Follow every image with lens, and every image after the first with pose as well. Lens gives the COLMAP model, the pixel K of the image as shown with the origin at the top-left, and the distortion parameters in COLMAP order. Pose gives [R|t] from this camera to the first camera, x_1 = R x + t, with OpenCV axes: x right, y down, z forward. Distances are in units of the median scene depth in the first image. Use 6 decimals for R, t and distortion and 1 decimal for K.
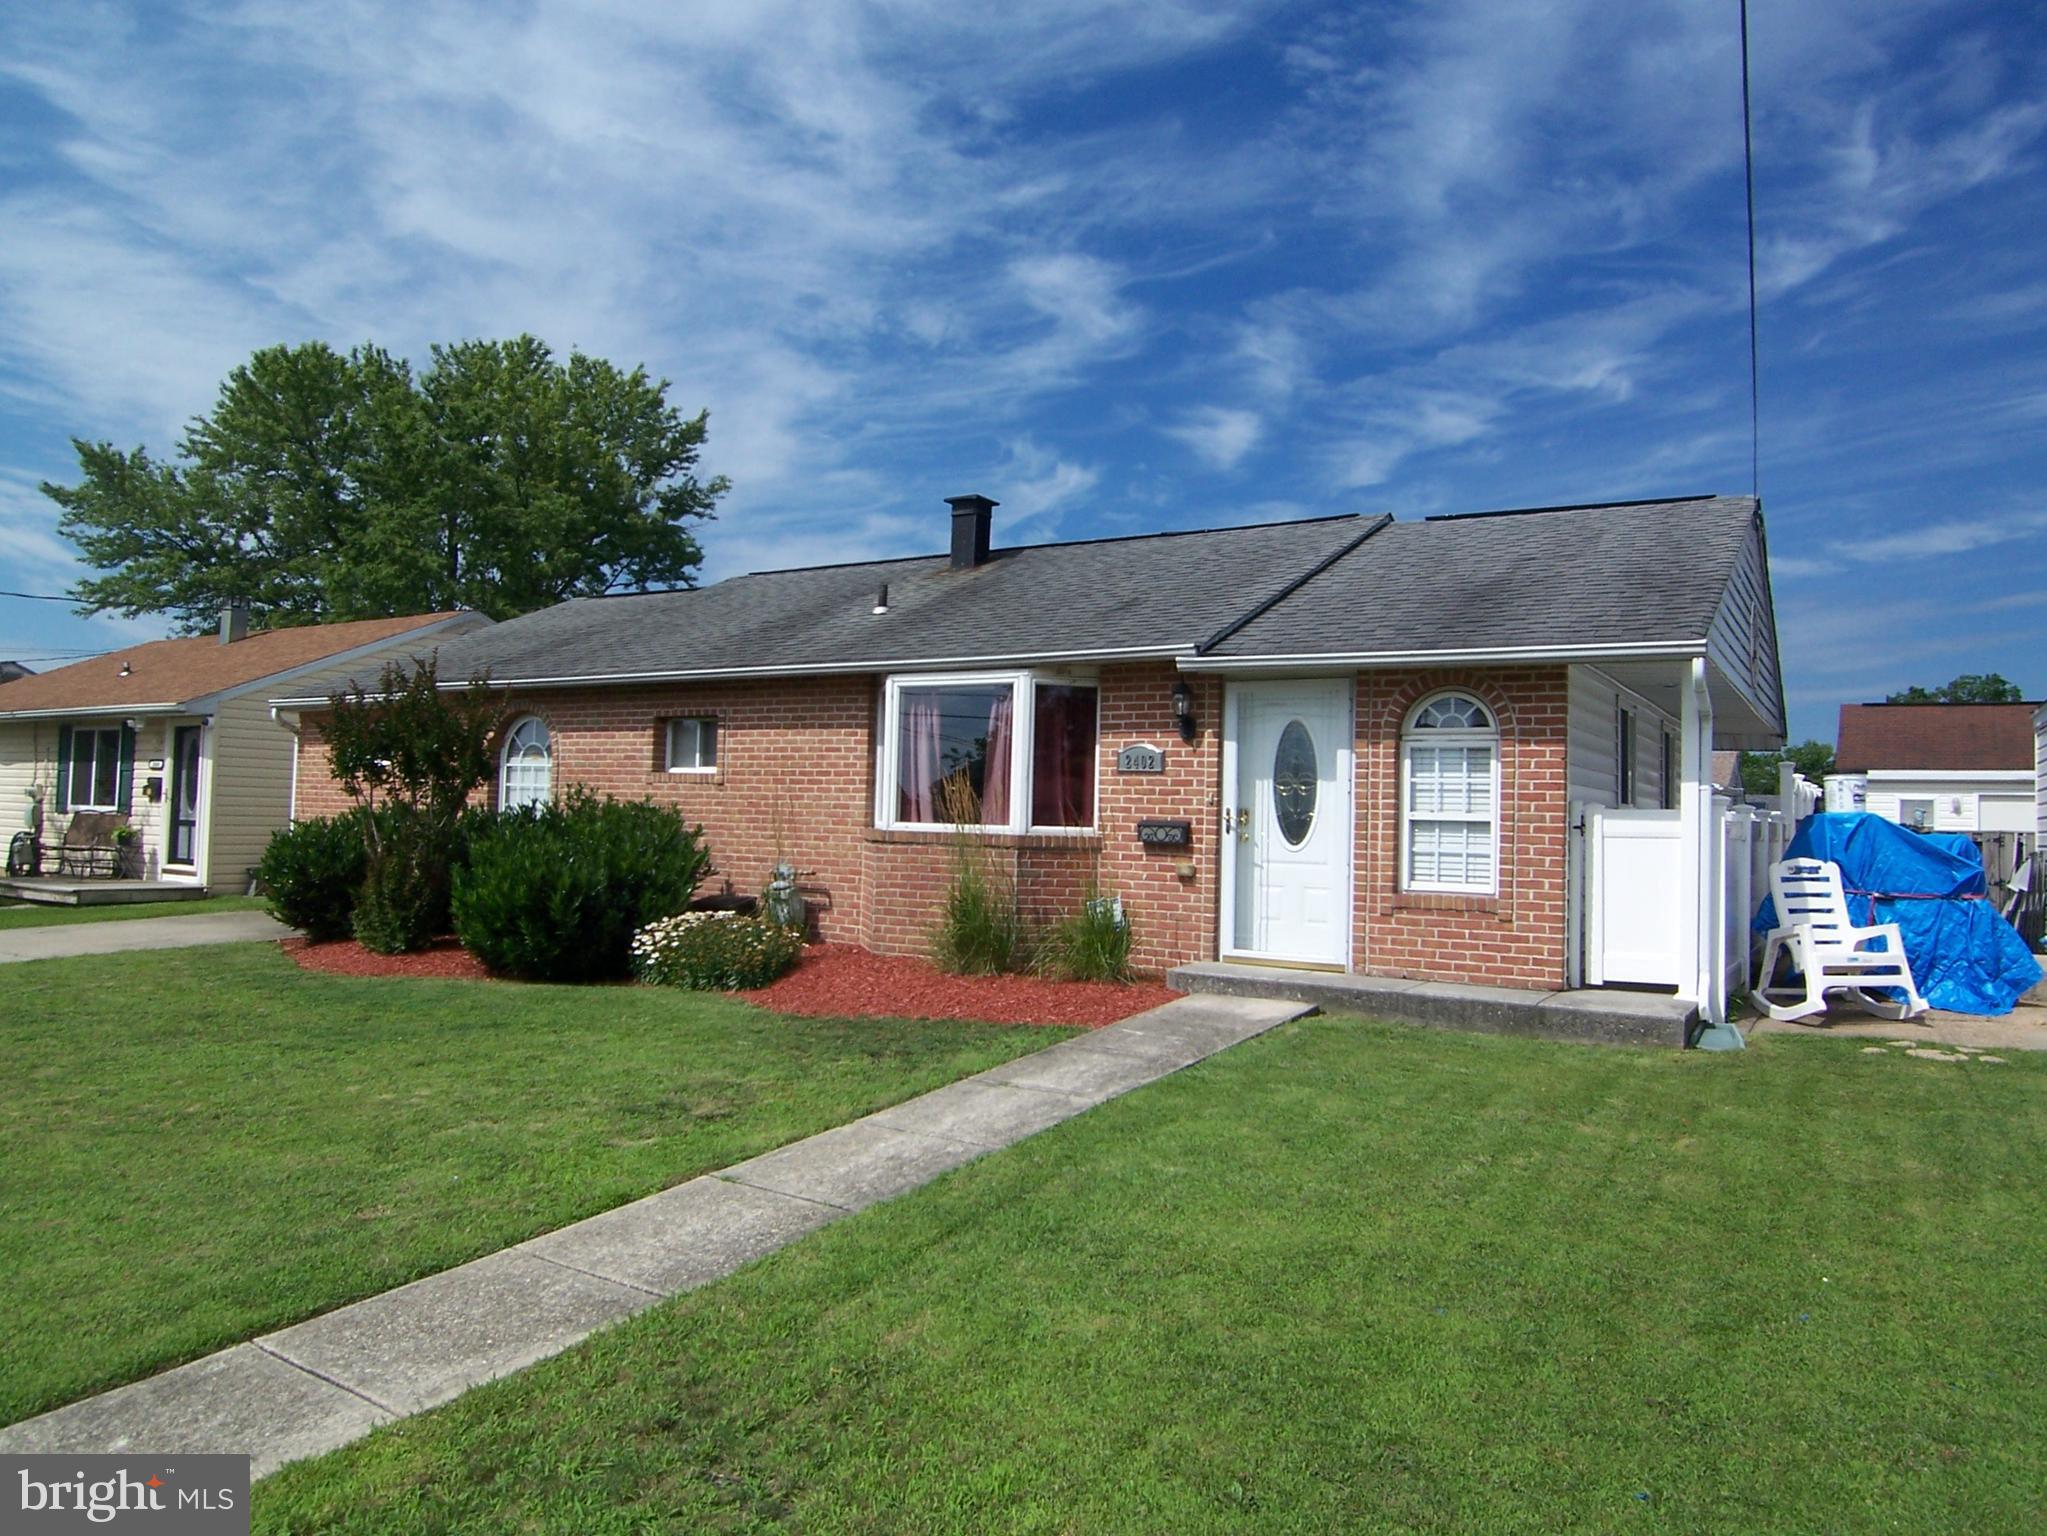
lens RADIAL K [[1335.1, 0, 1037.4], [0, 1335.1, 770.9], [0, 0, 1]] dist [-0.005803, -0.047178]
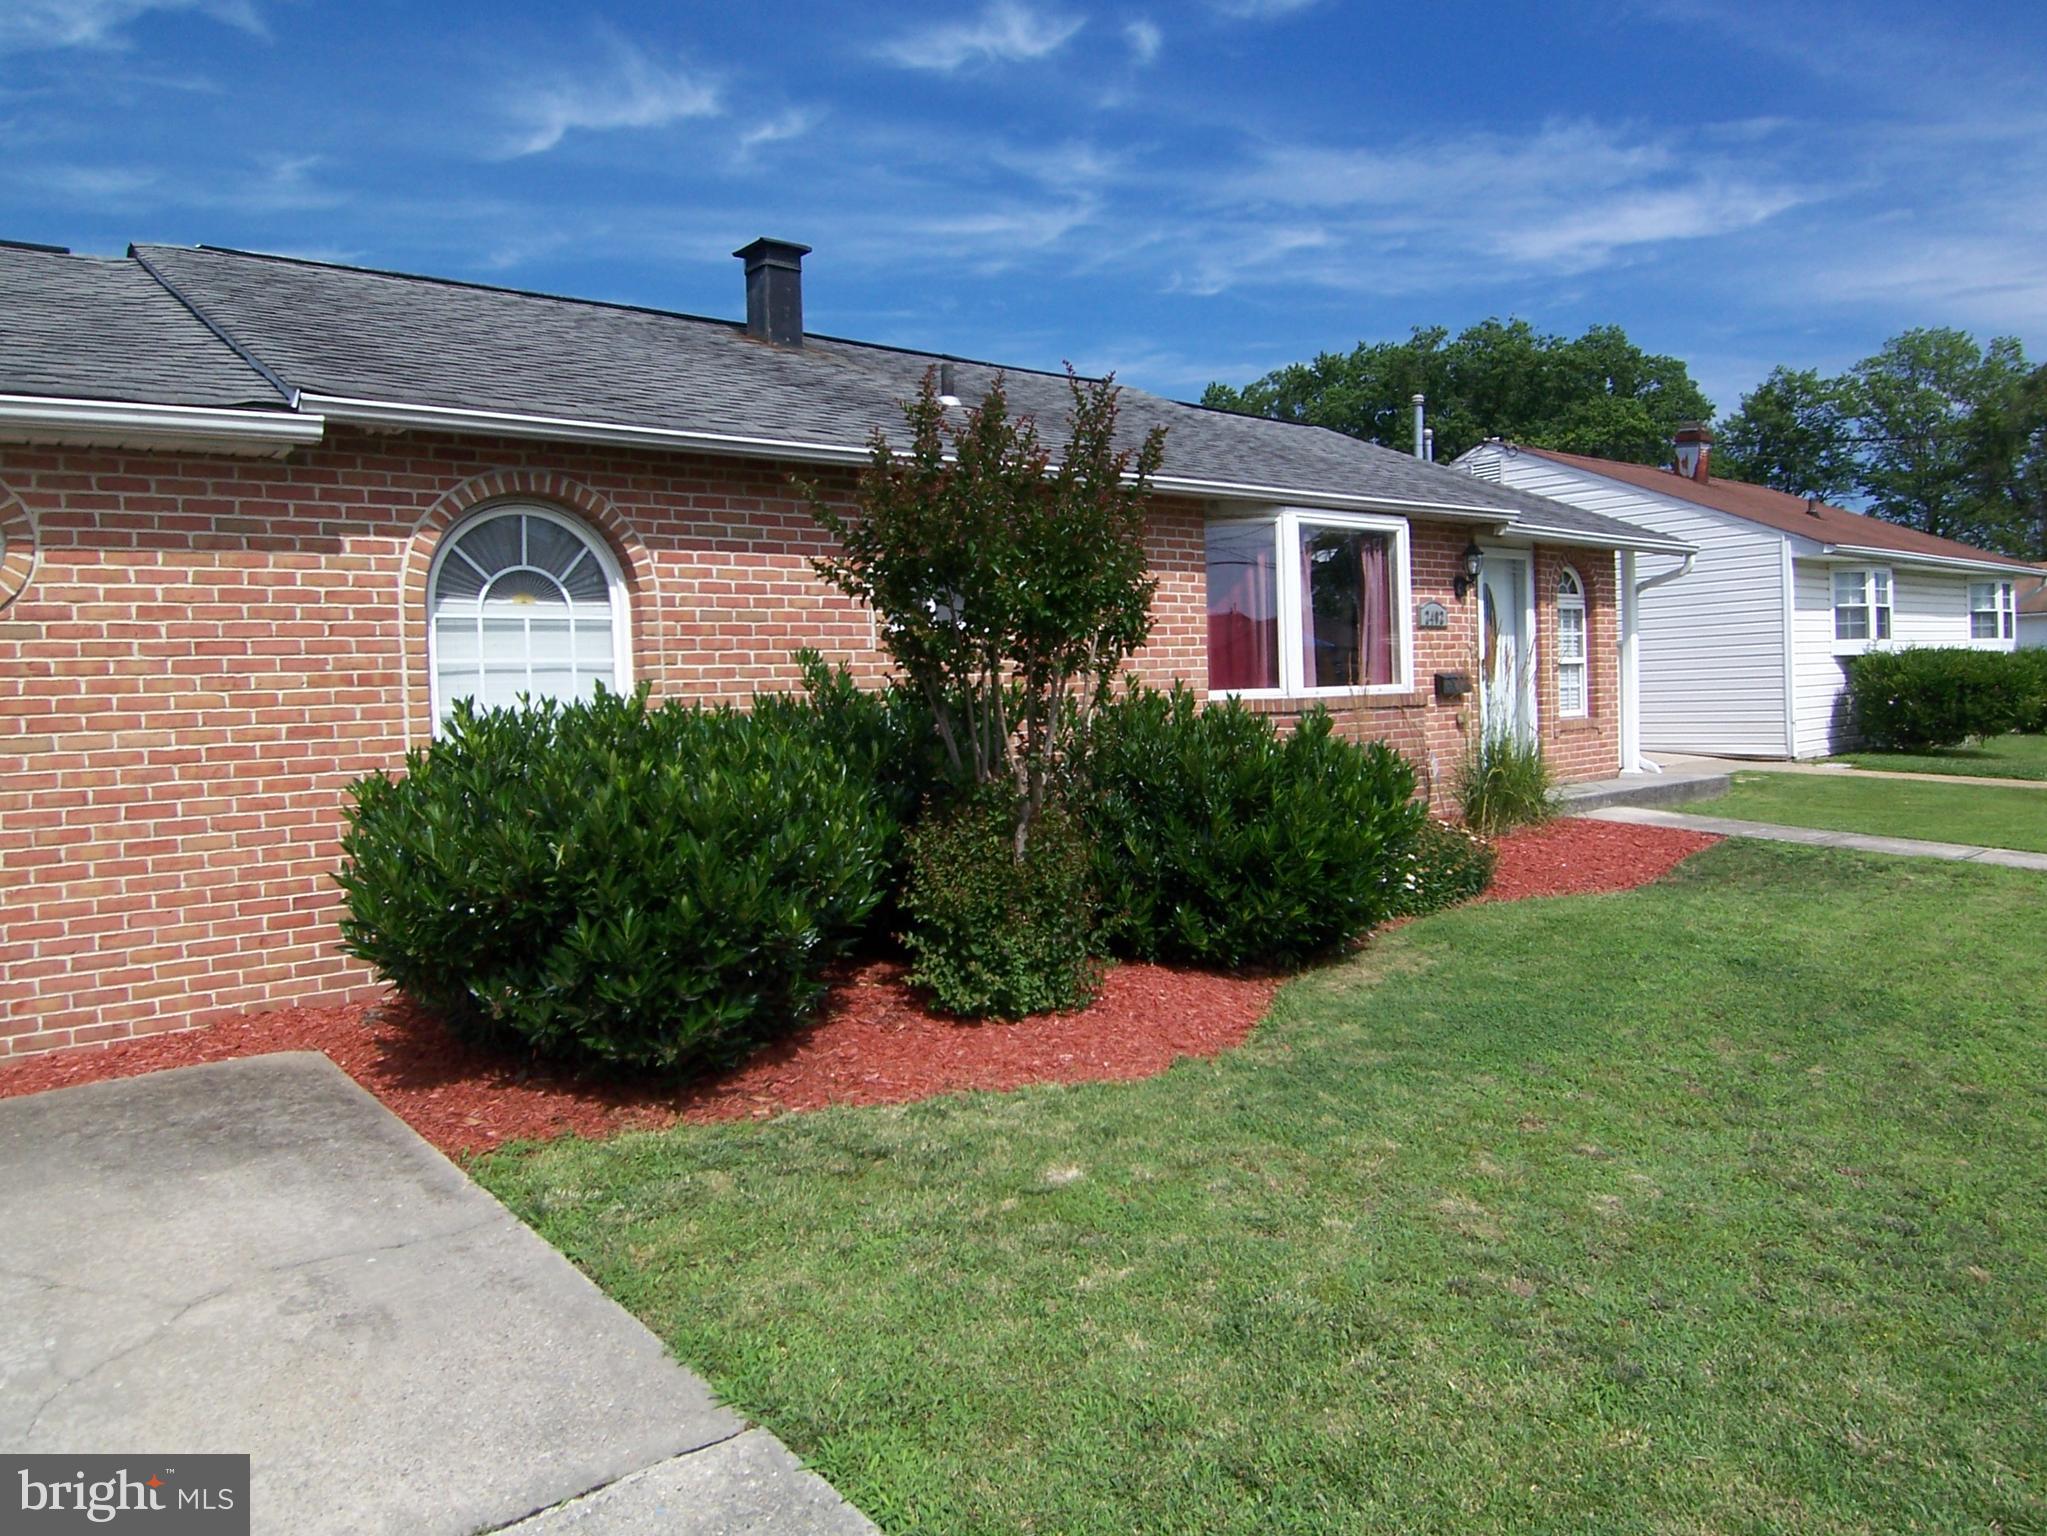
lens RADIAL K [[1378.8, 0, 1031.7], [0, 1378.8, 758.6], [0, 0, 1]] dist [0.003325, -0.063165]
pose [[0.330538, -0.081696, 0.940250, -0.943919], [0.013780, 0.996558, 0.081744, 0.009444], [-0.943692, -0.014063, 0.330526, 0.844283]]
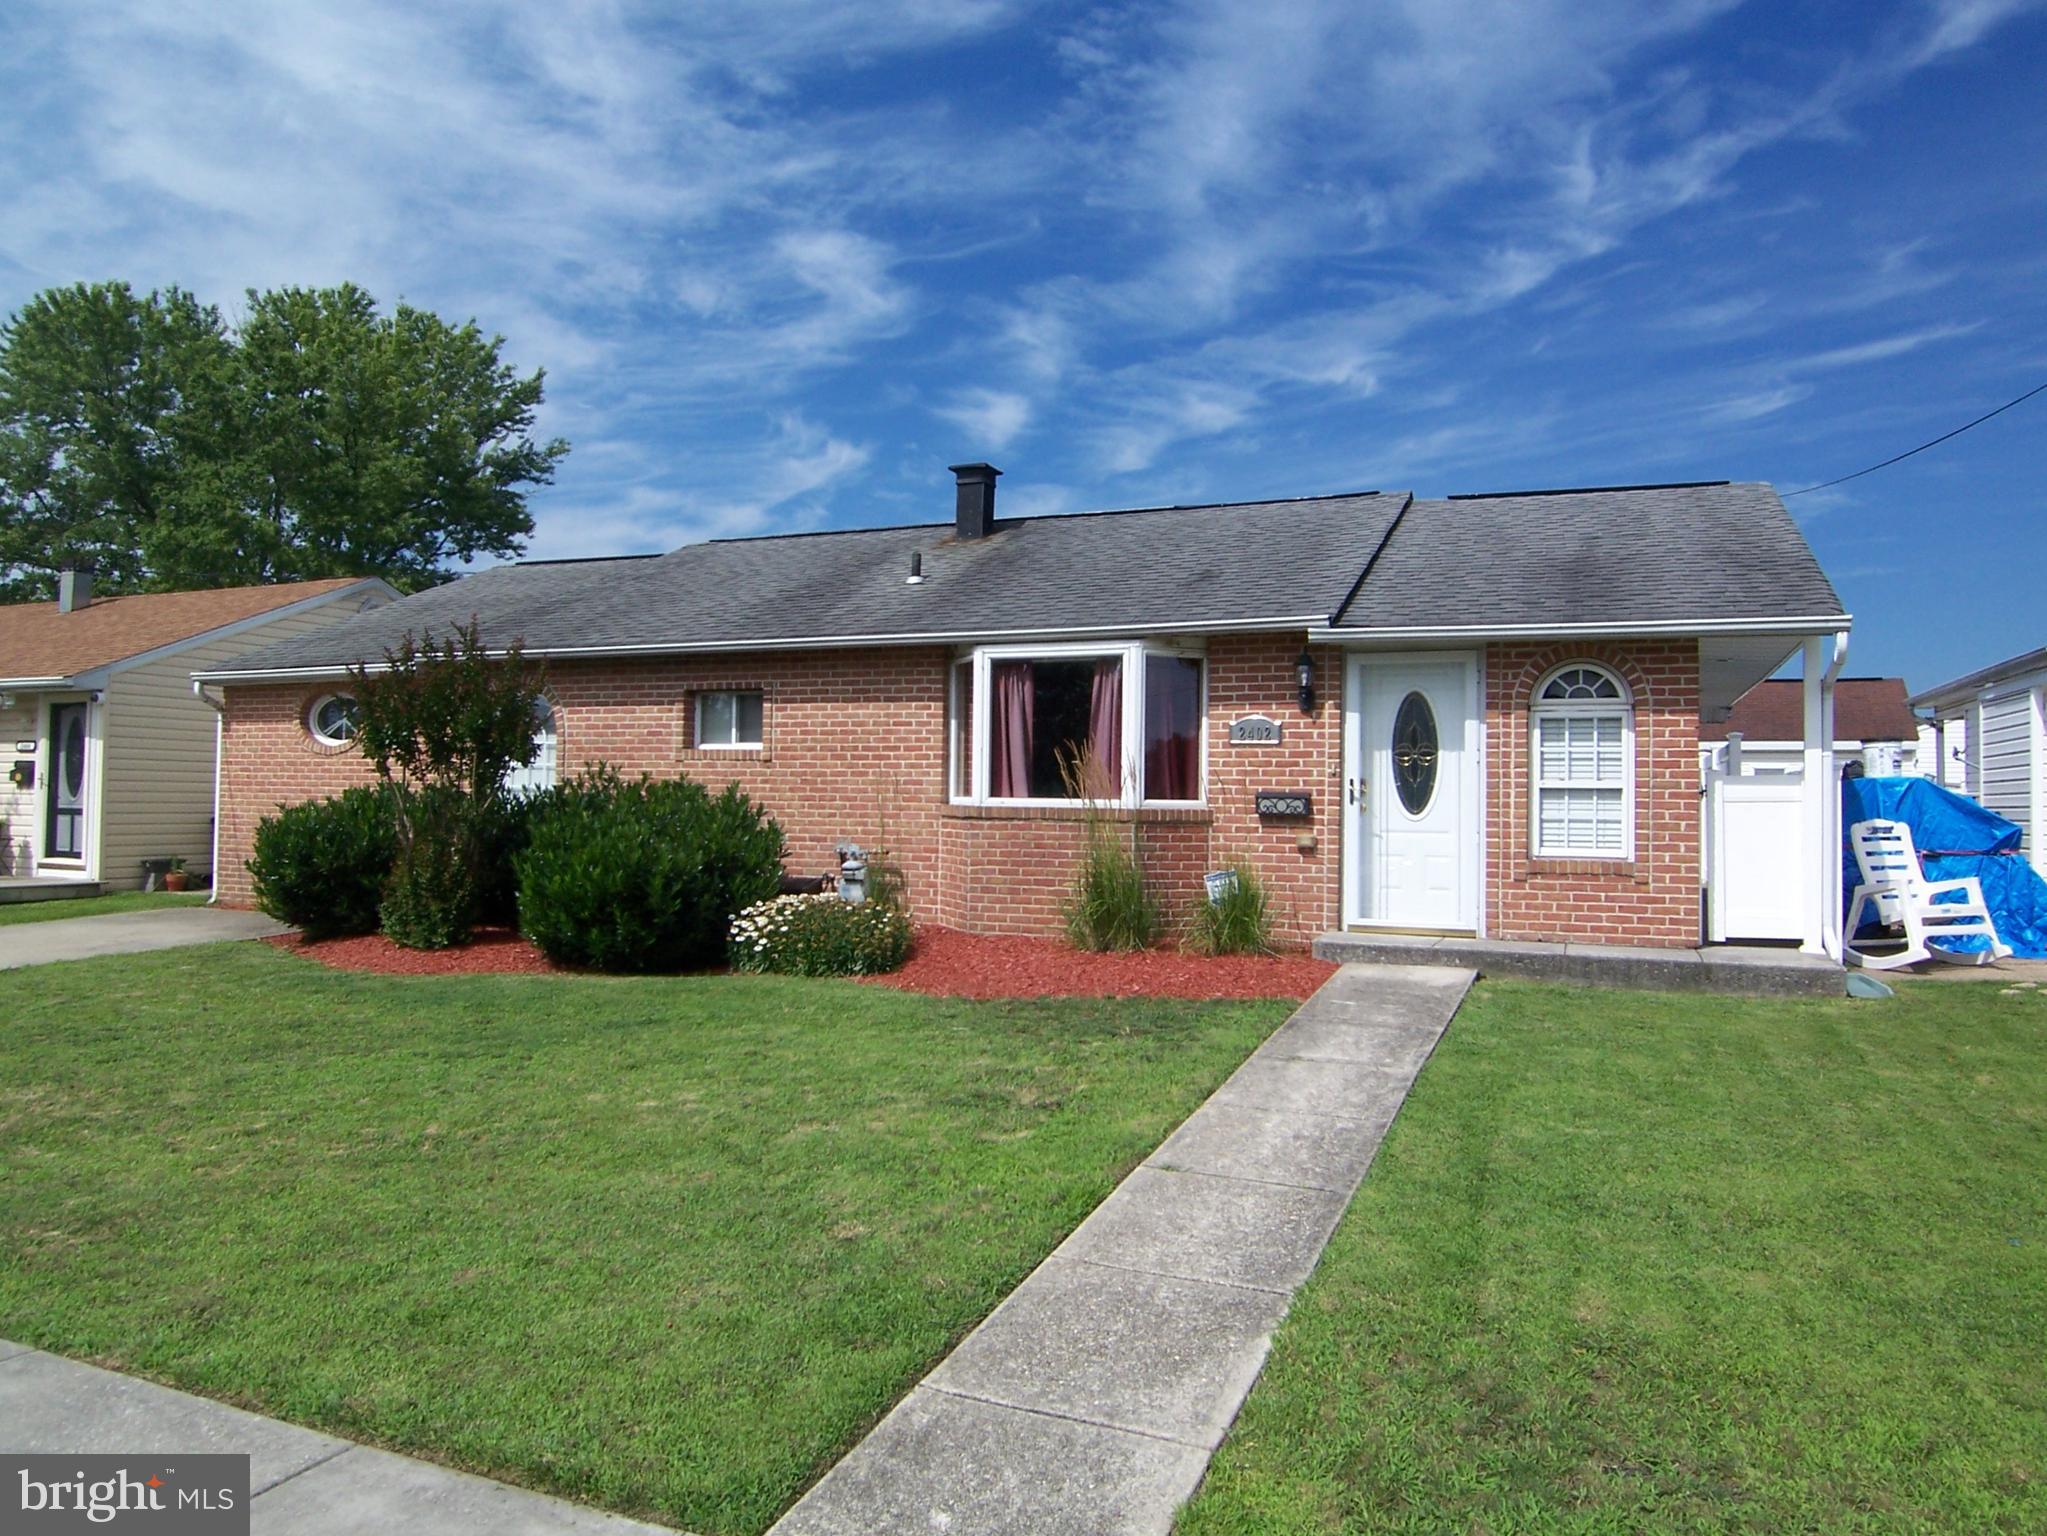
lens RADIAL K [[1336.1, 0, 1018.4], [0, 1336.1, 743.6], [0, 0, 1]] dist [-0.026962, -0.004740]
pose [[0.987792, -0.006289, 0.155650, -0.228138], [0.007030, 0.999966, -0.004212, 0.003199], [-0.155618, 0.005254, 0.987803, 0.037074]]
